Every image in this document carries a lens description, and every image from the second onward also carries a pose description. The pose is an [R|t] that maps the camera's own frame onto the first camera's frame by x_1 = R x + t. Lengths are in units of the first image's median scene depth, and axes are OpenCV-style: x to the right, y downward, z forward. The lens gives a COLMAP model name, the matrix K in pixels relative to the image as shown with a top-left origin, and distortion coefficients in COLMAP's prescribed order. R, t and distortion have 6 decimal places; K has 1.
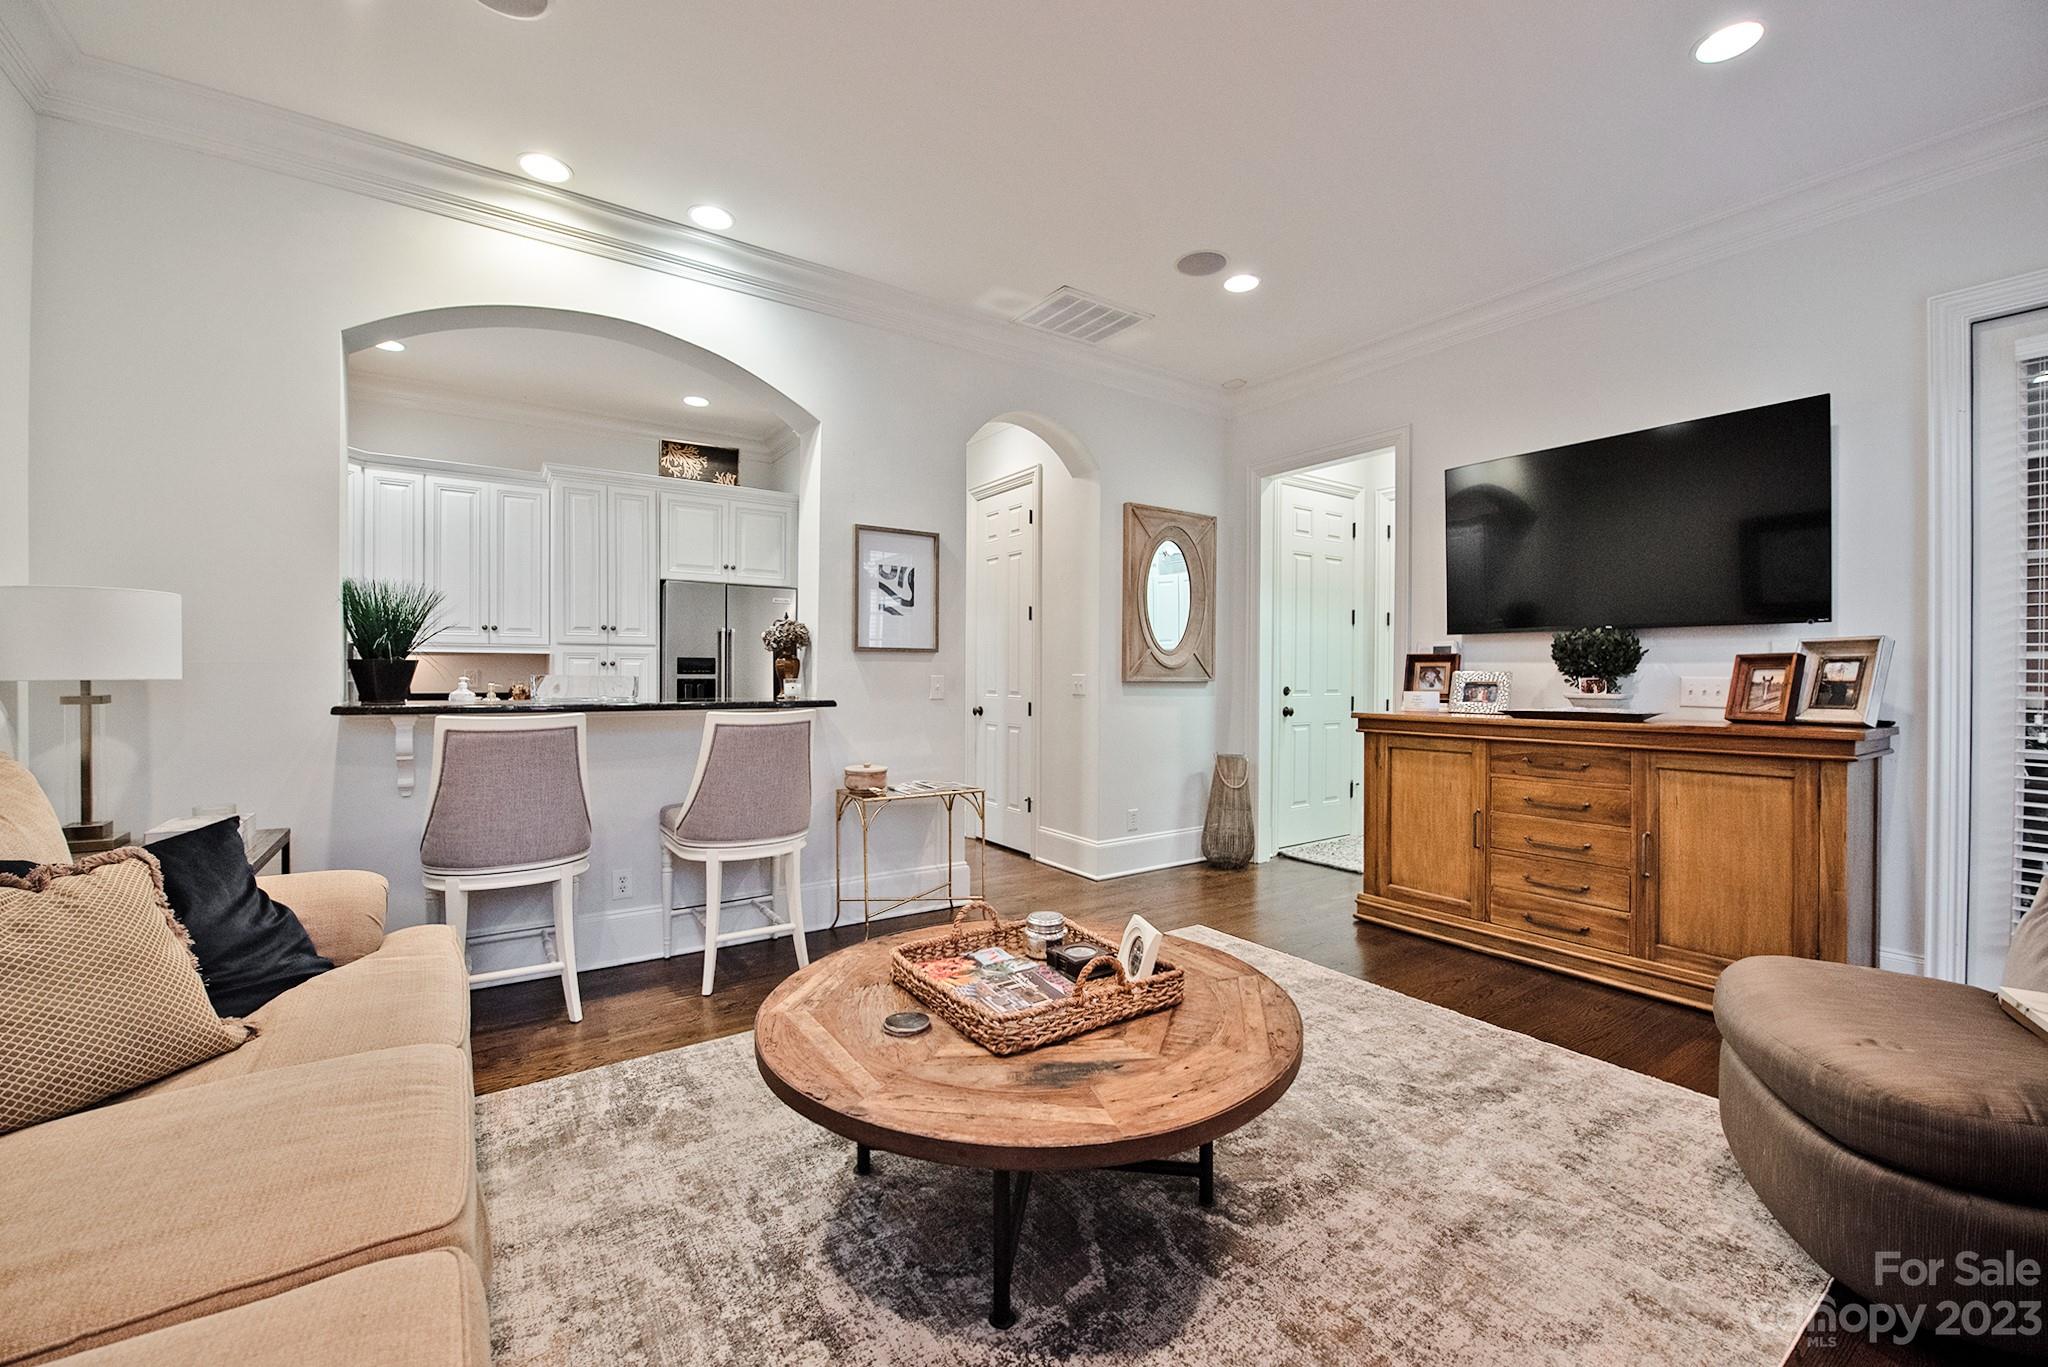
lens RADIAL K [[811.7, 0, 1019.7], [0, 811.7, 681.9], [0, 0, 1]] dist [-0.016783, -0.000391]
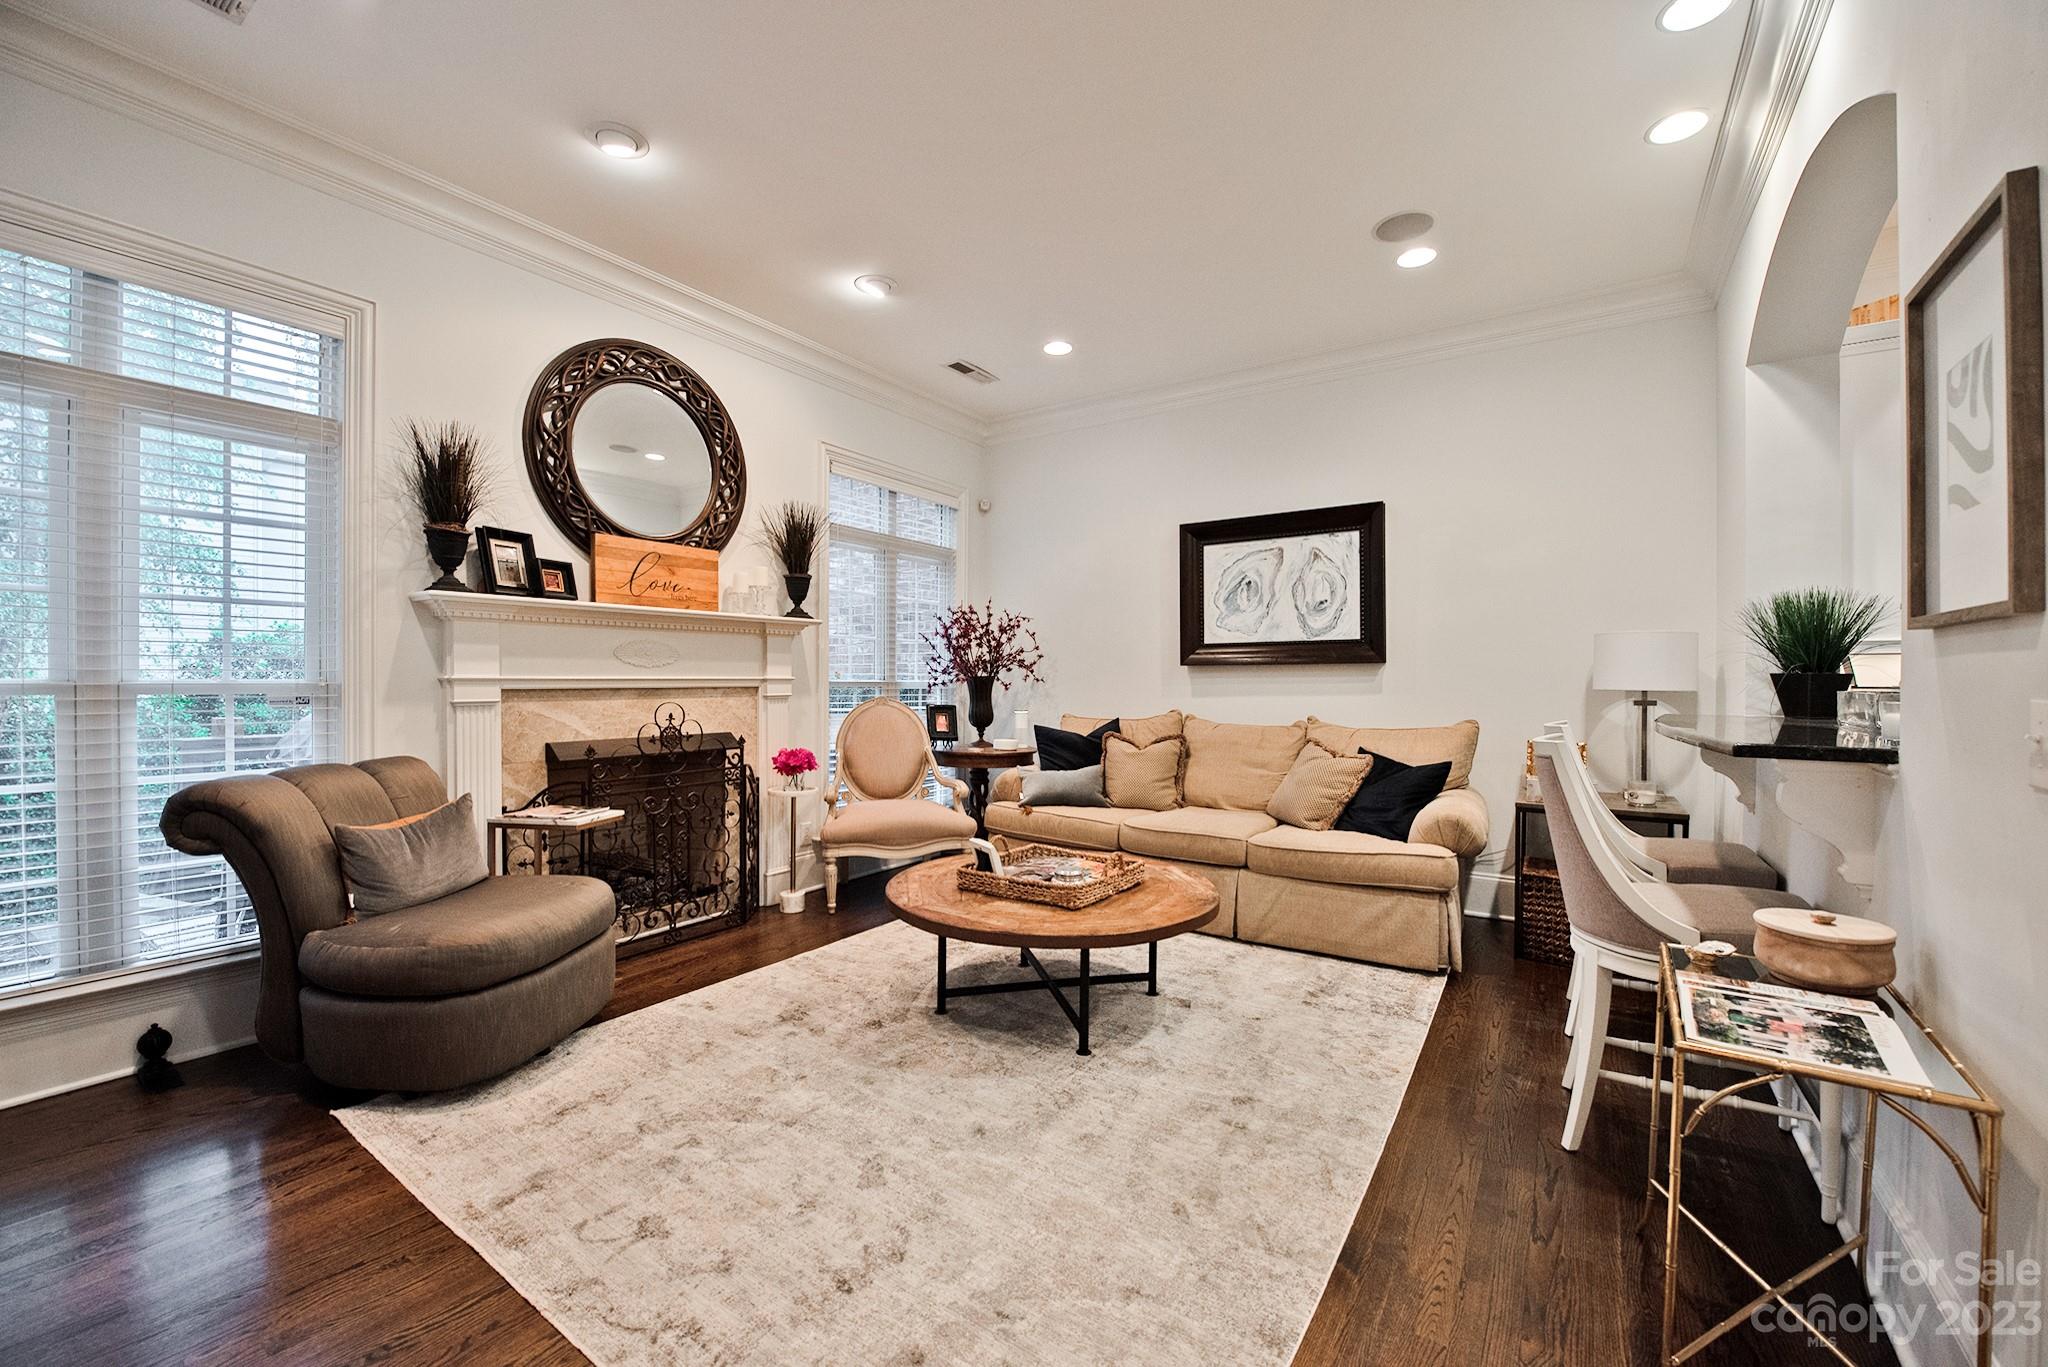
lens RADIAL K [[811.7, 0, 1019.7], [0, 811.7, 681.9], [0, 0, 1]] dist [-0.016783, -0.000391]
pose [[-0.927843, -0.007298, -0.372899, 0.369286], [-0.013093, 0.999830, 0.013011, -0.015550], [0.372741, 0.016954, -0.927781, 1.356734]]
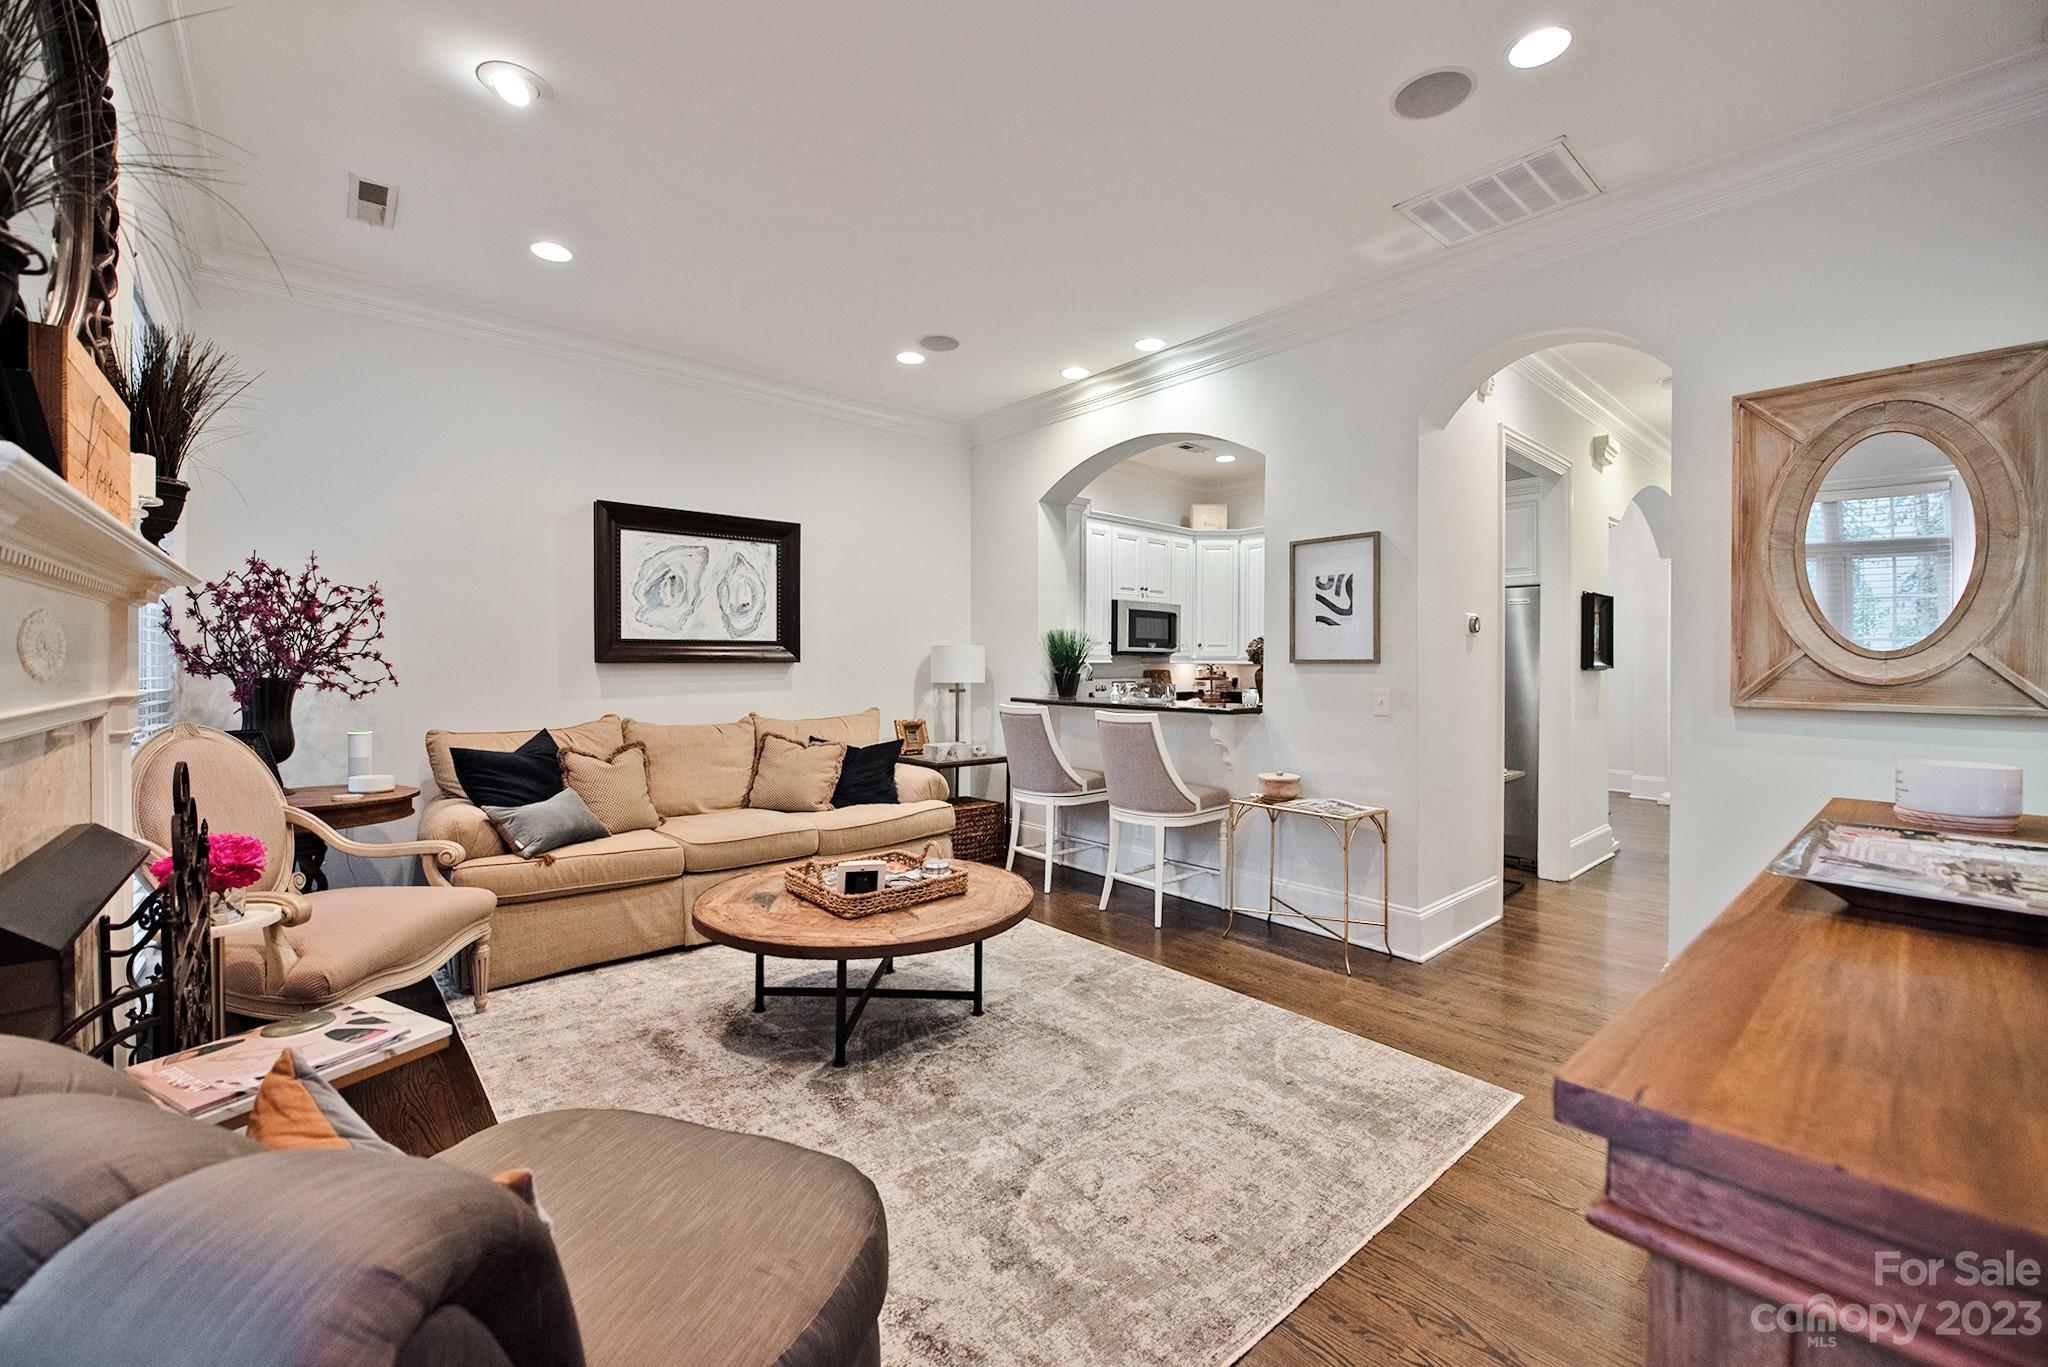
lens RADIAL K [[820.9, 0, 1041.2], [0, 820.9, 674.3], [0, 0, 1]] dist [-0.013402, -0.000042]
pose [[0.132385, 0.003551, -0.991192, 0.910842], [-0.014122, 0.999899, 0.001696, -0.024632], [0.991098, 0.013773, 0.132422, 0.618273]]
